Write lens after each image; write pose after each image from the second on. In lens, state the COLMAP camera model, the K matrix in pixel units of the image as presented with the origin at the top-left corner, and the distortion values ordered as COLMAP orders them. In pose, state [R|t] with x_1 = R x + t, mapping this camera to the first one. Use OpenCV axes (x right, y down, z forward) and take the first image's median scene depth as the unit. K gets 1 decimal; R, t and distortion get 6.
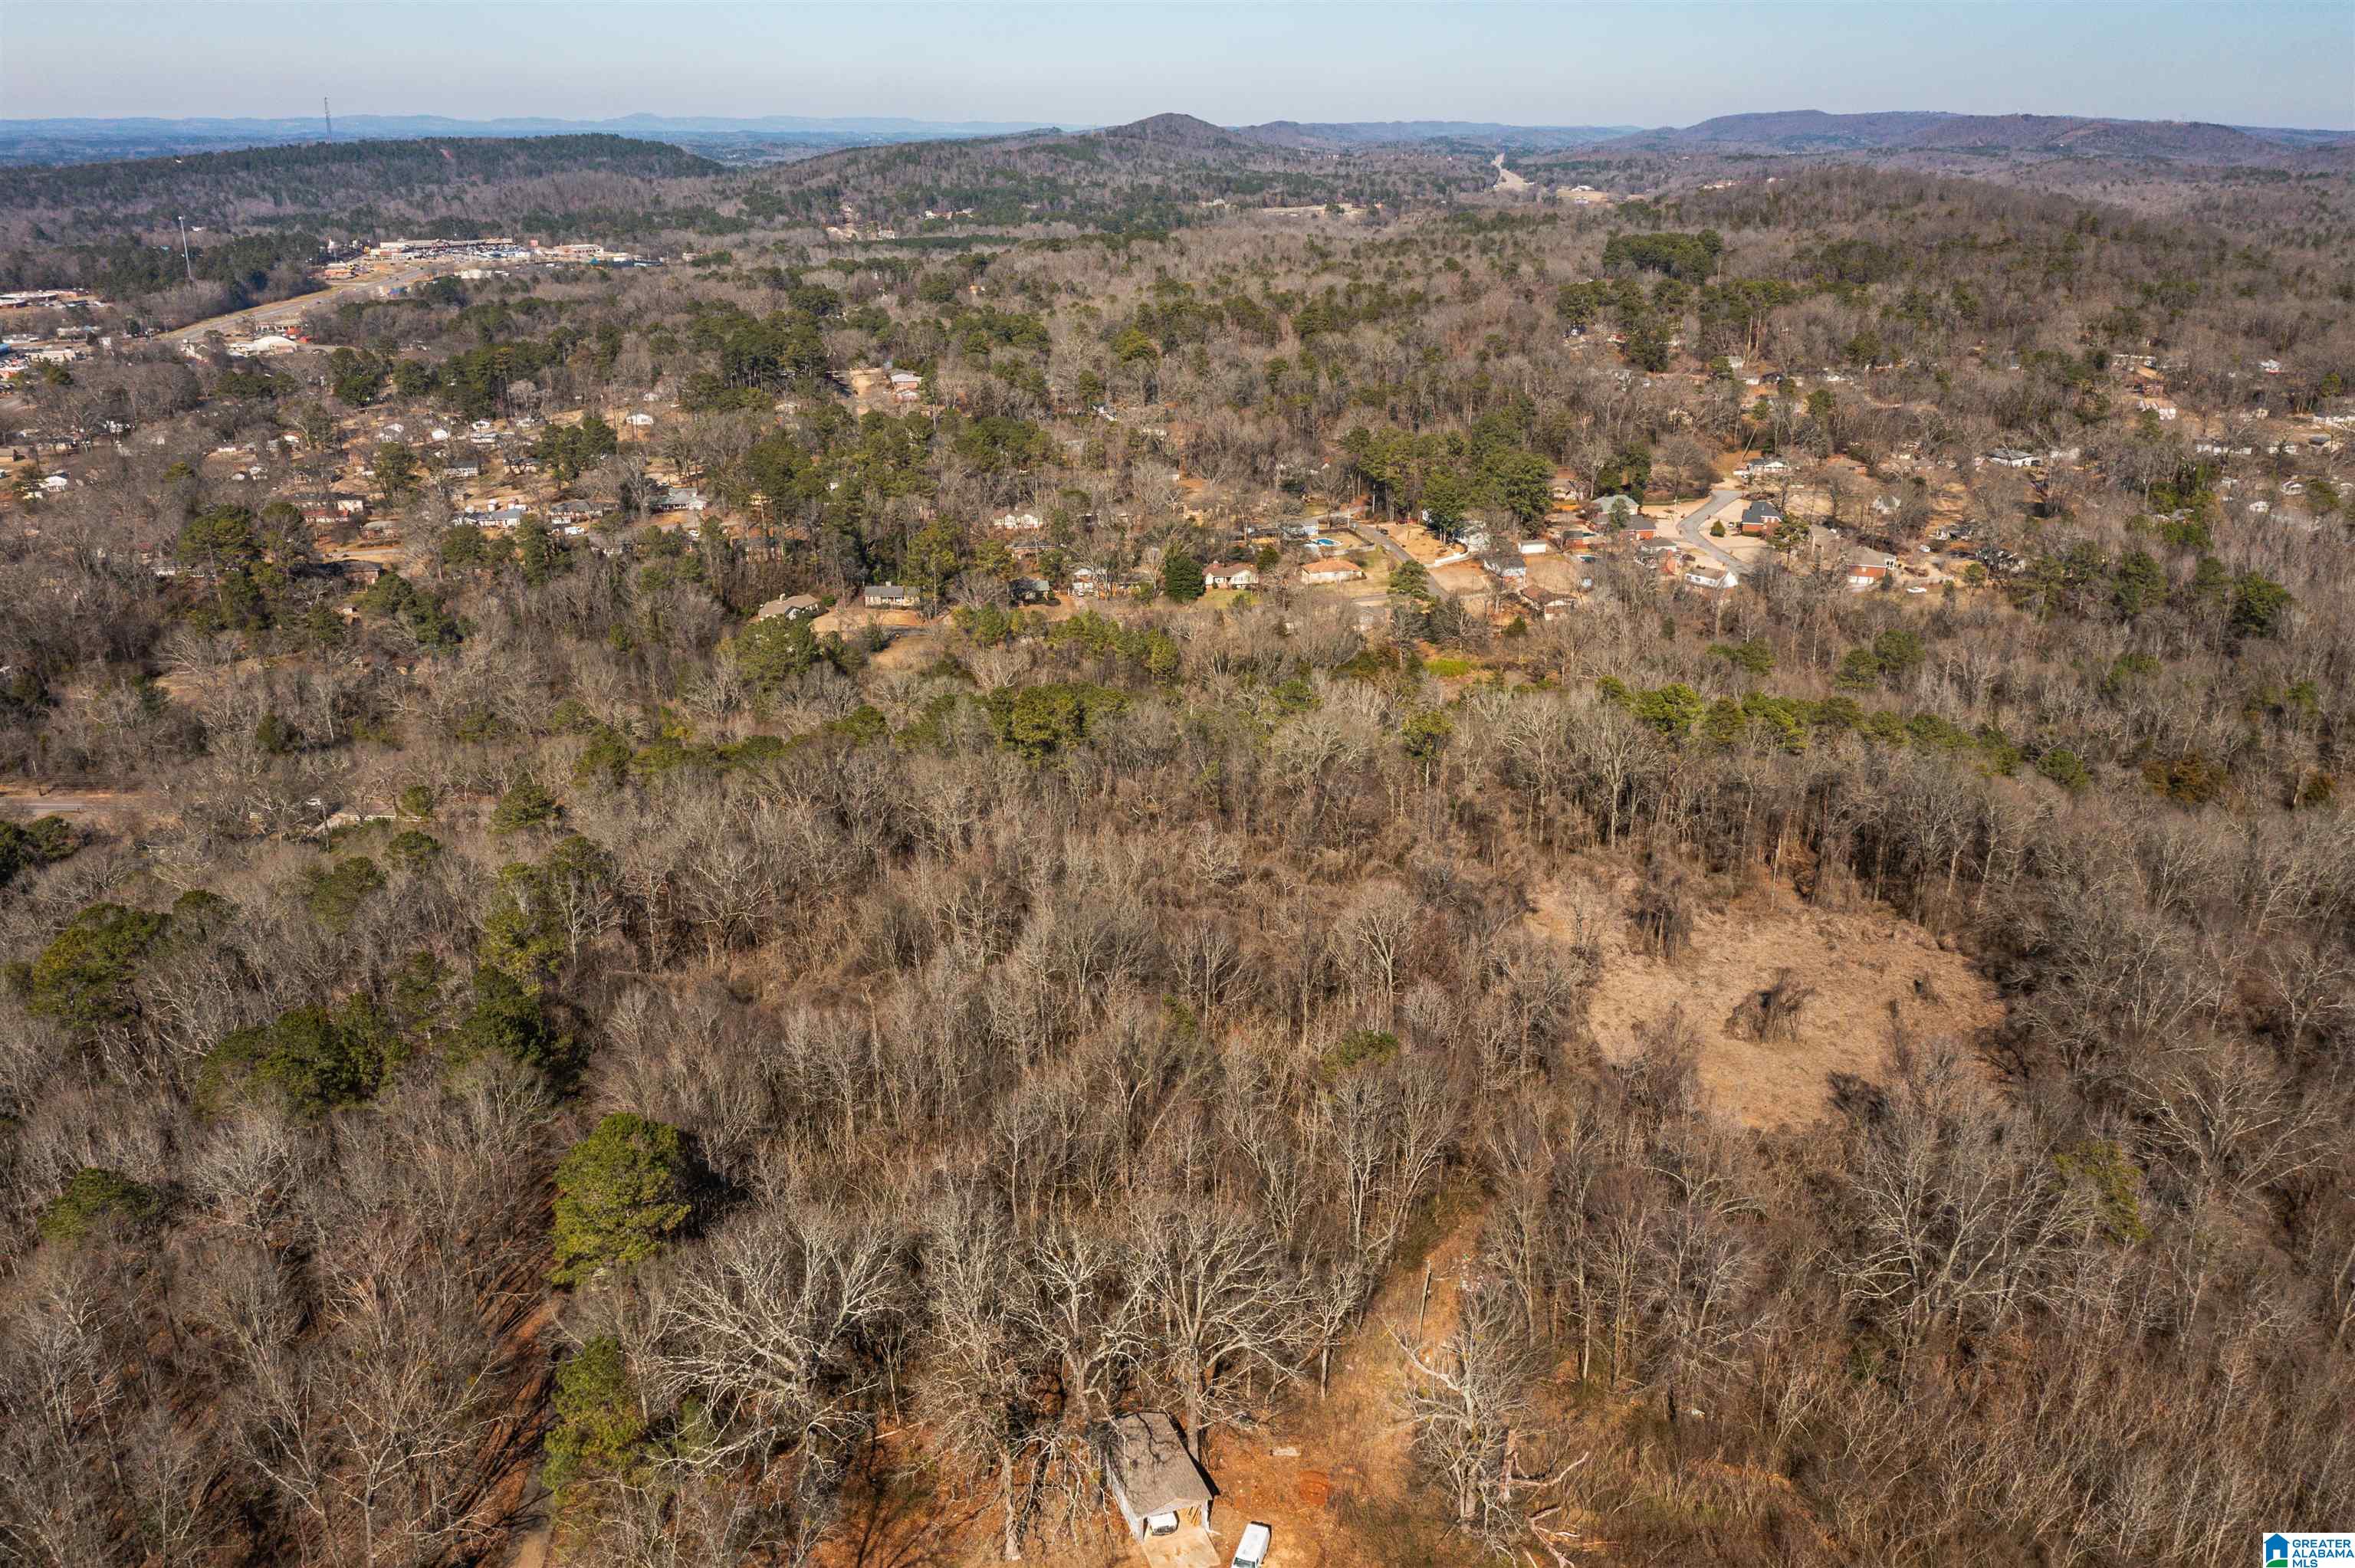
lens RADIAL K [[1867.6, 0, 1177.5], [0, 1867.6, 784.0], [0, 0, 1]] dist [-0.024901, 0.005517]
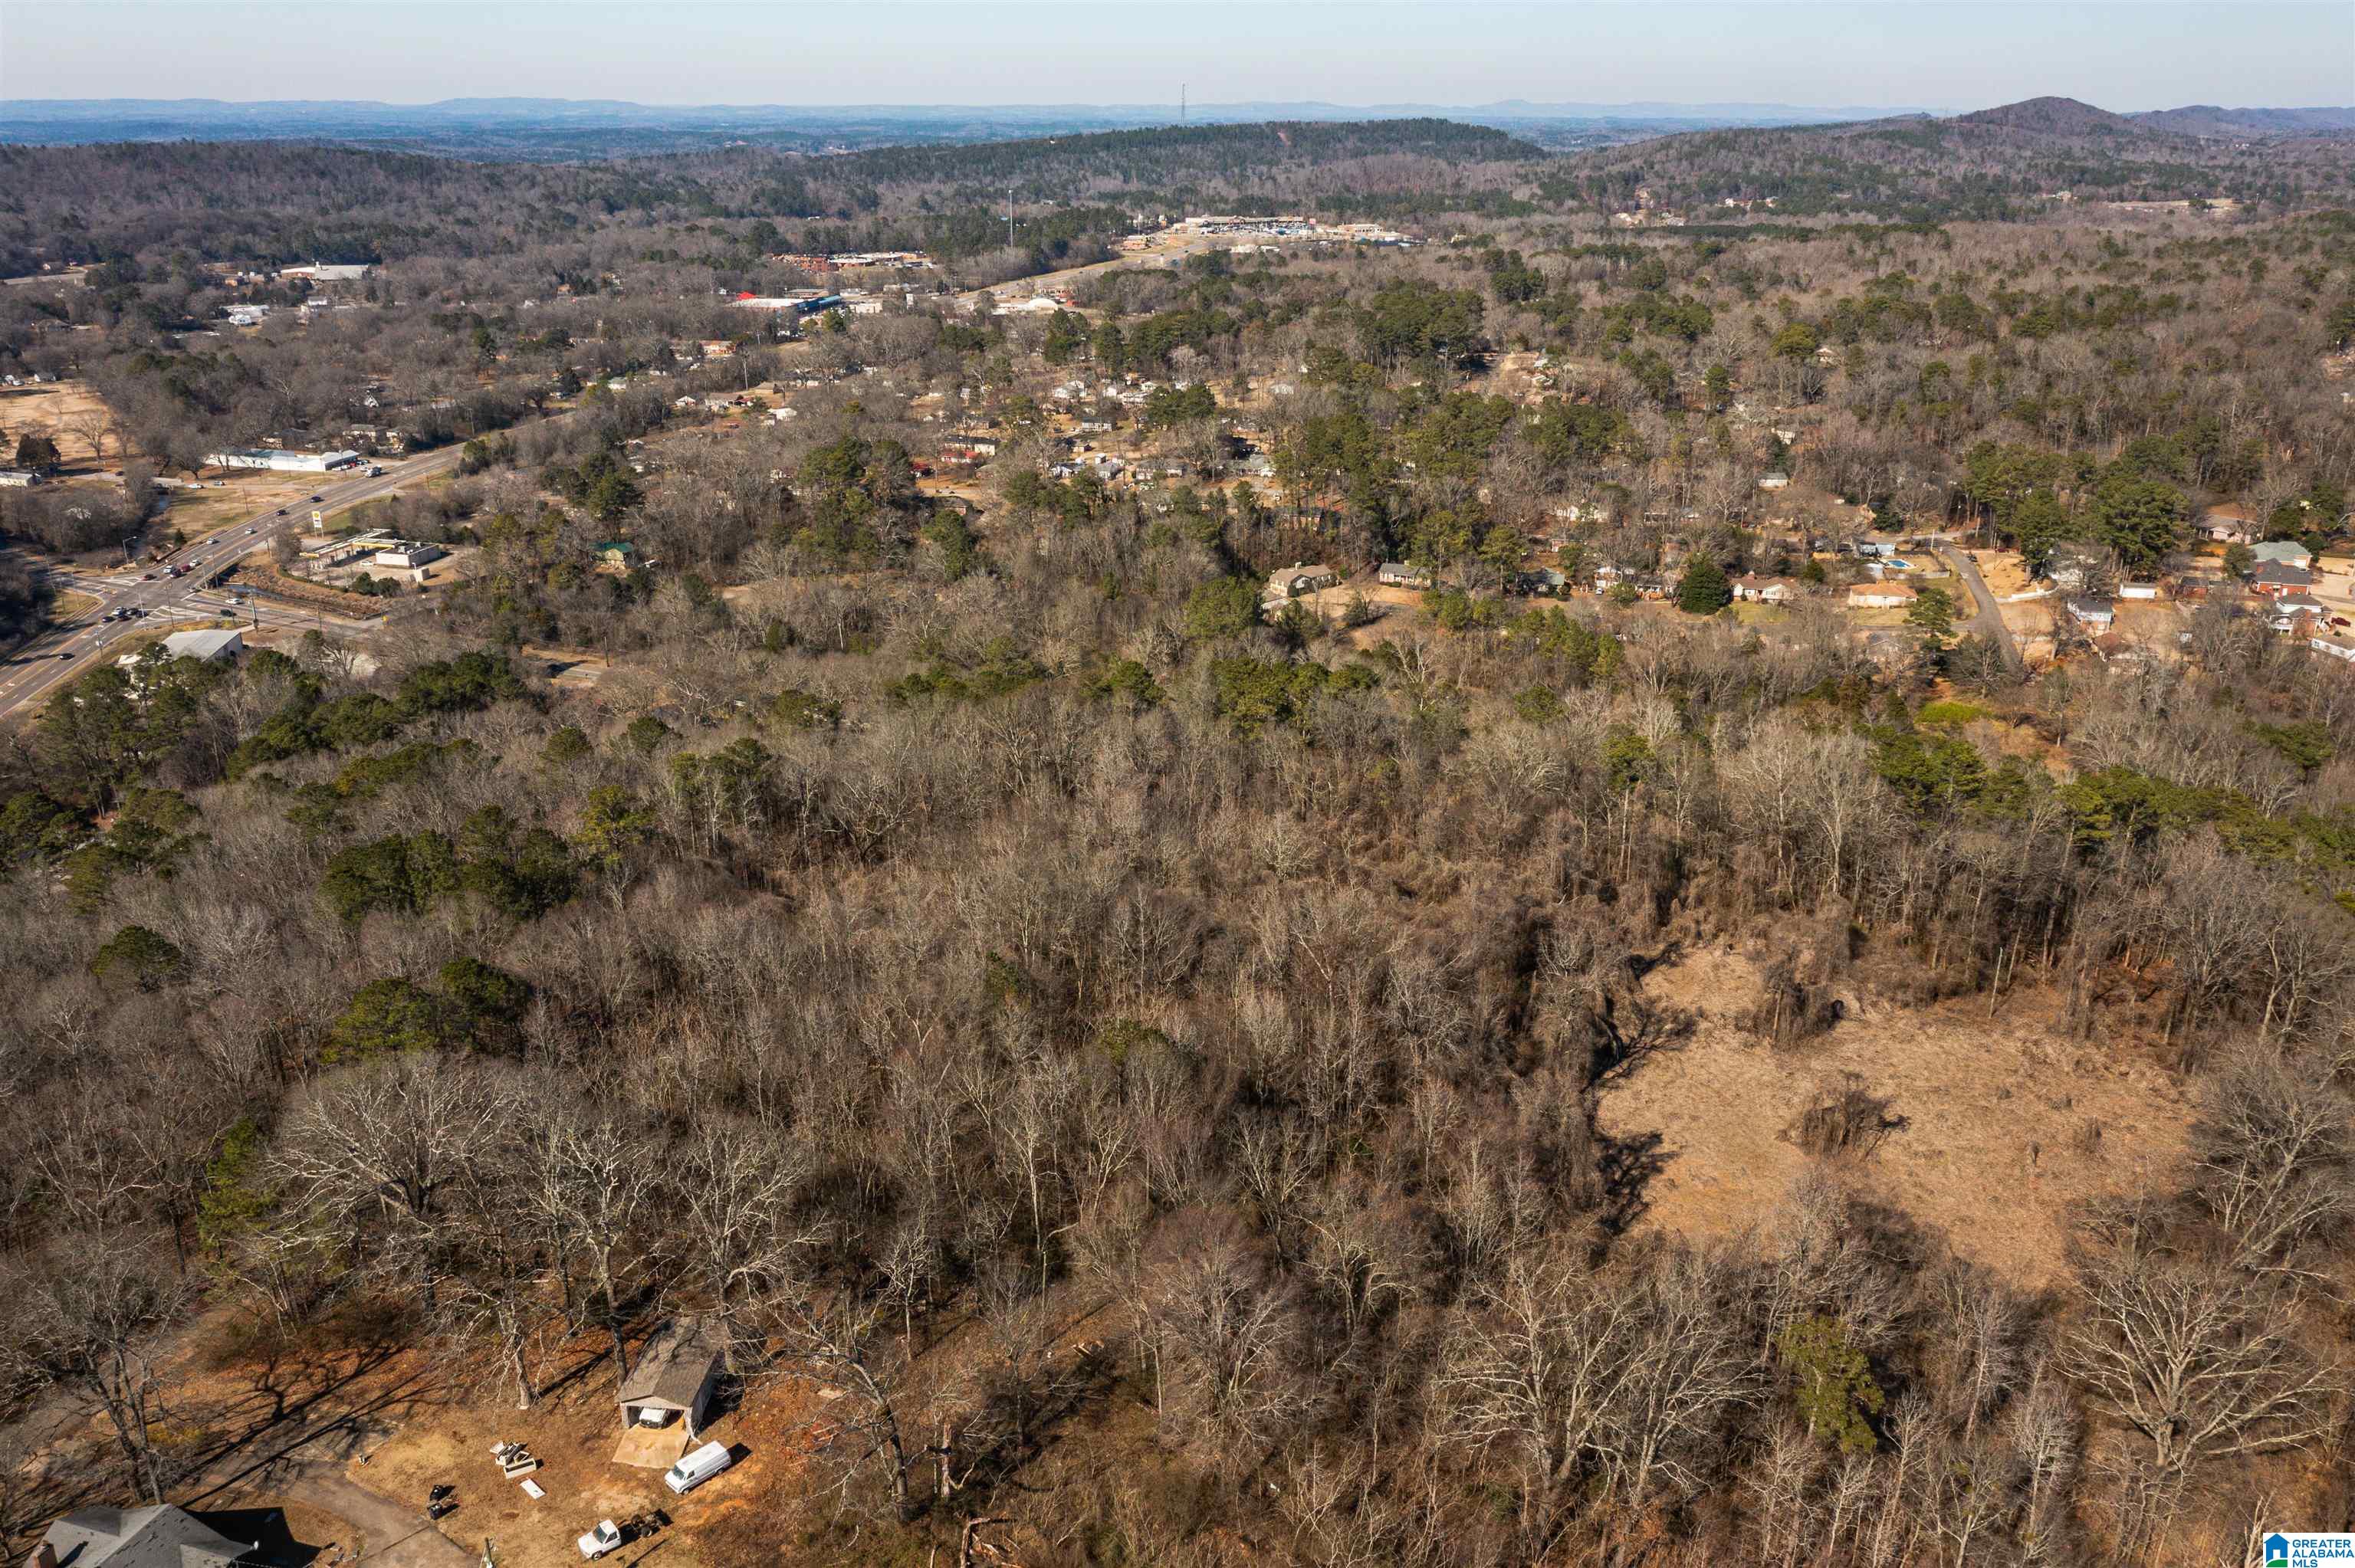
lens RADIAL K [[1865.3, 0, 1180.3], [0, 1865.3, 779.9], [0, 0, 1]] dist [-0.018320, 0.005959]
pose [[0.903902, 0.139196, -0.404457, 0.089470], [-0.137373, 0.989946, 0.033688, -0.004989], [0.405080, 0.025110, 0.913936, 0.021363]]
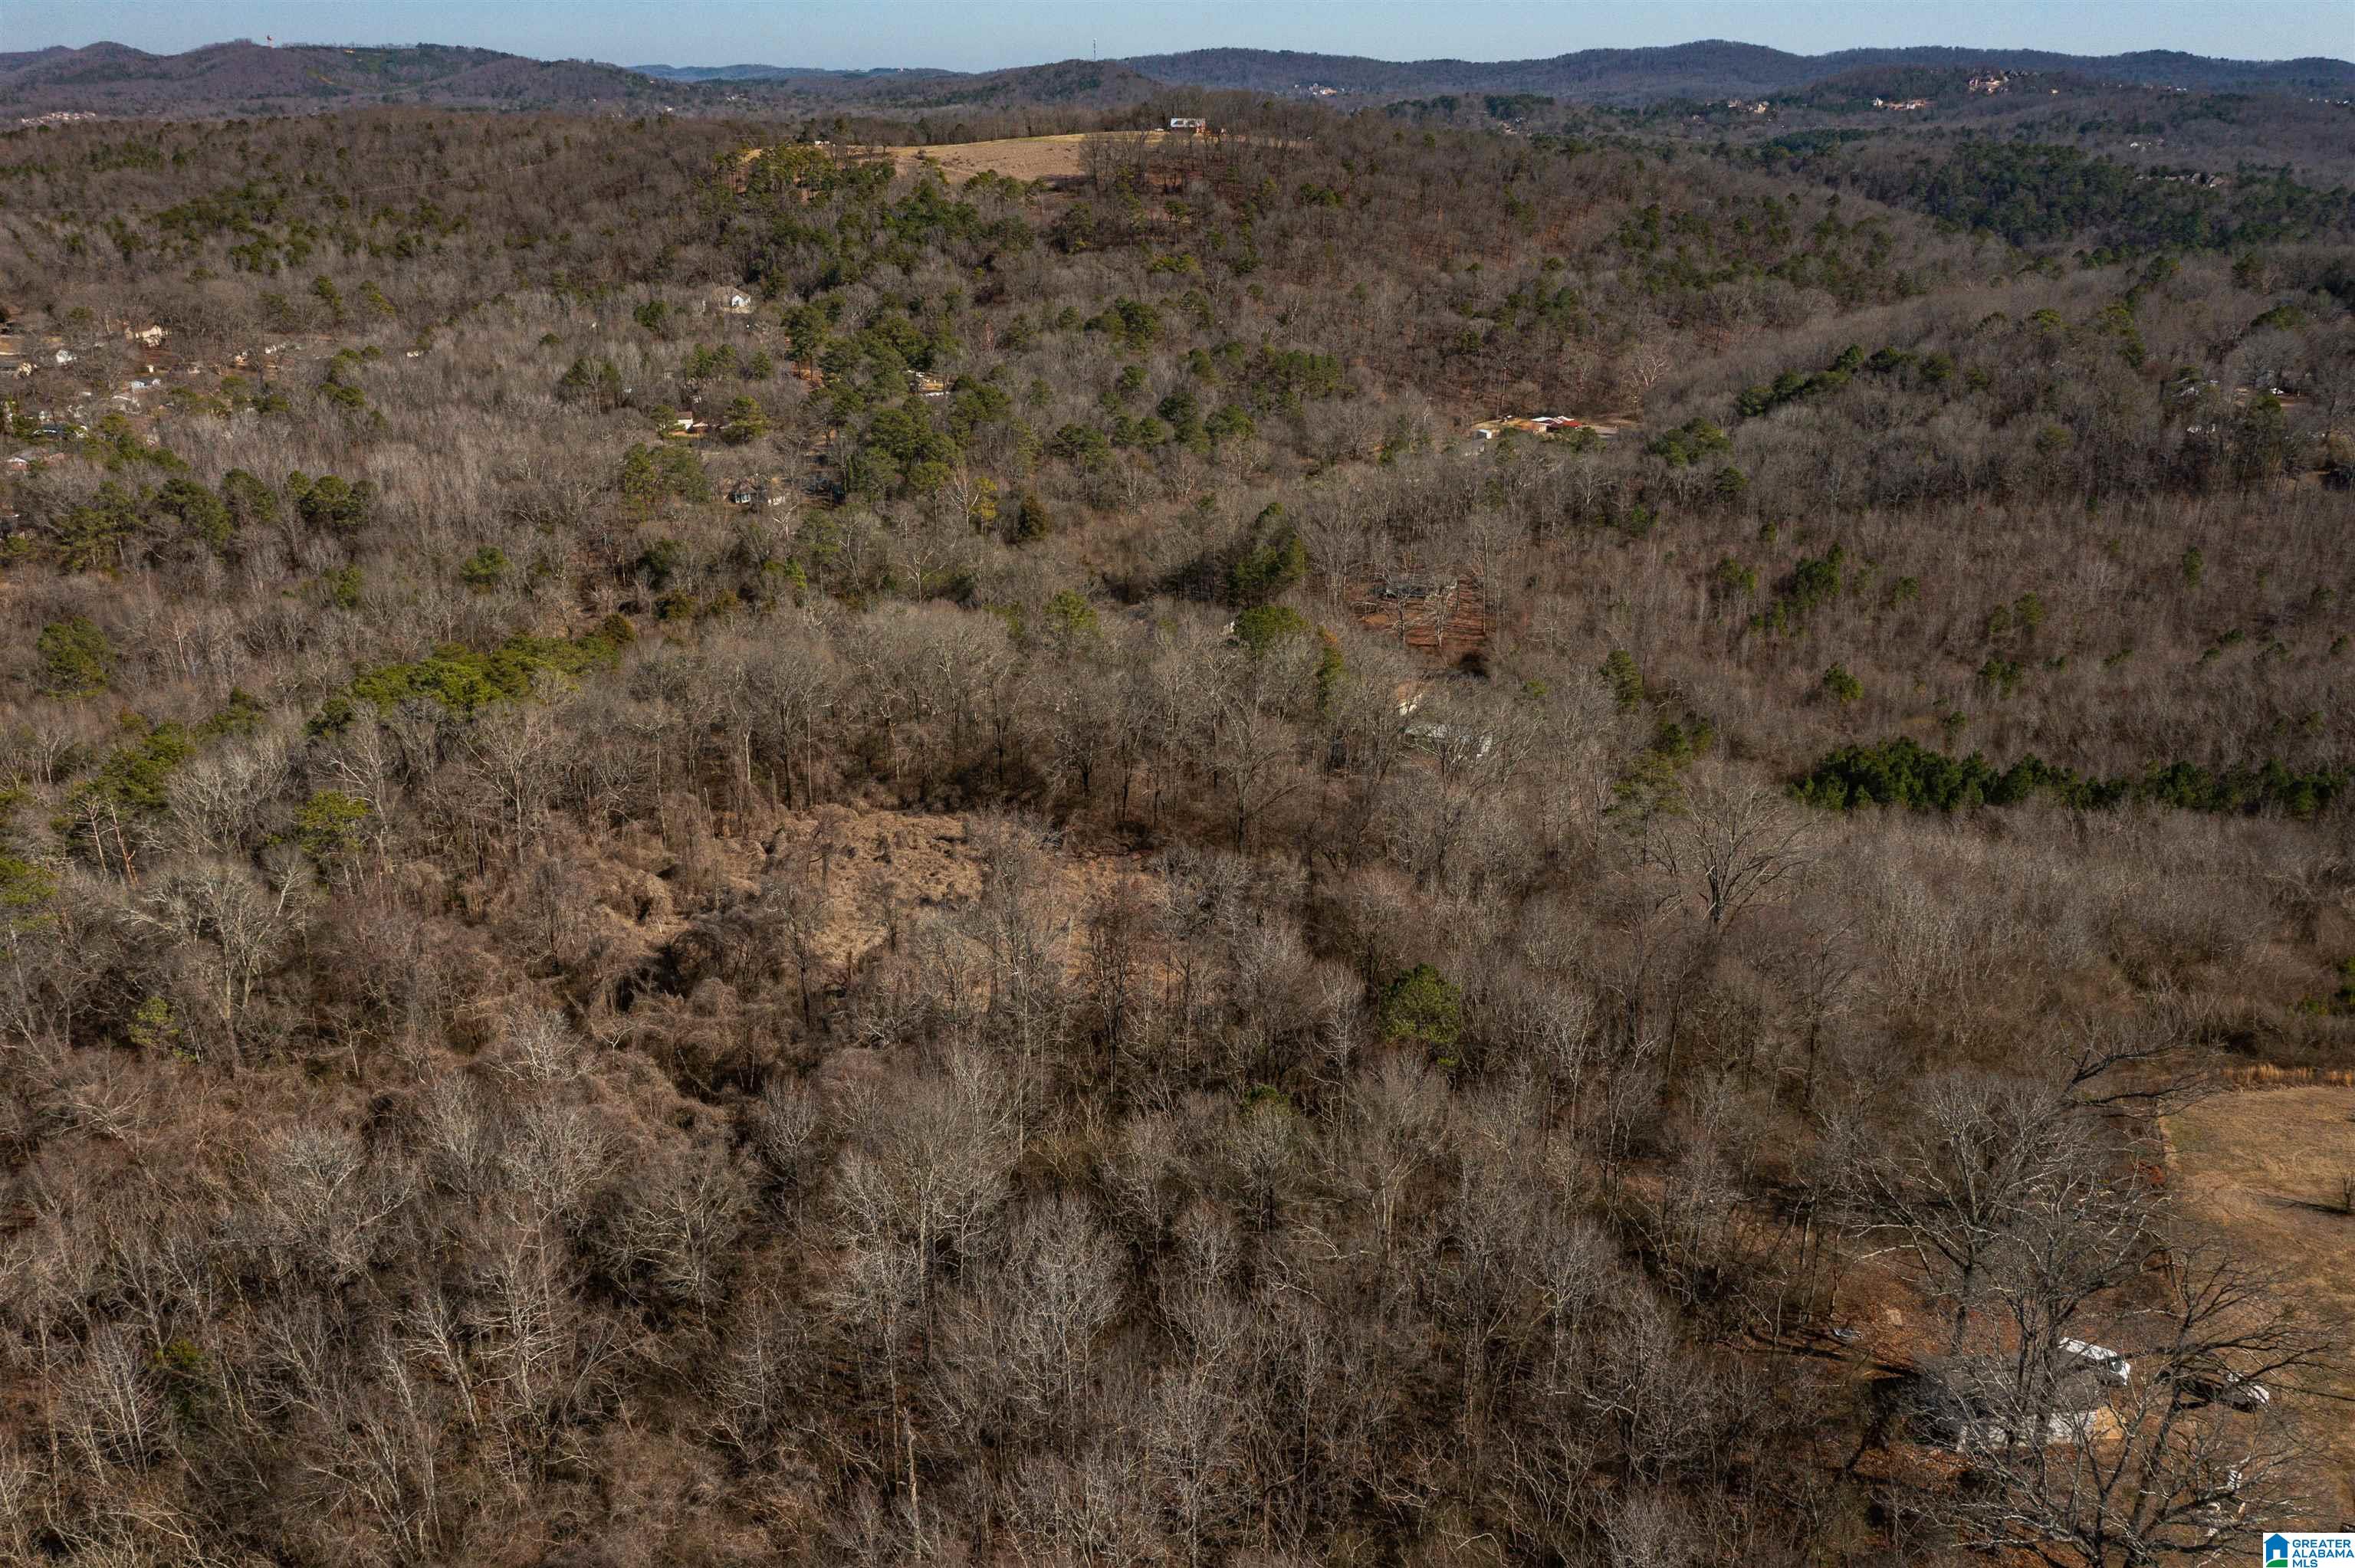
lens RADIAL K [[1865.3, 0, 1180.3], [0, 1865.3, 779.9], [0, 0, 1]] dist [-0.018320, 0.005959]
pose [[0.246519, -0.341856, 0.906842, -0.113708], [0.321048, 0.911692, 0.256409, -0.033326], [-0.914416, 0.227930, 0.334501, 0.144912]]
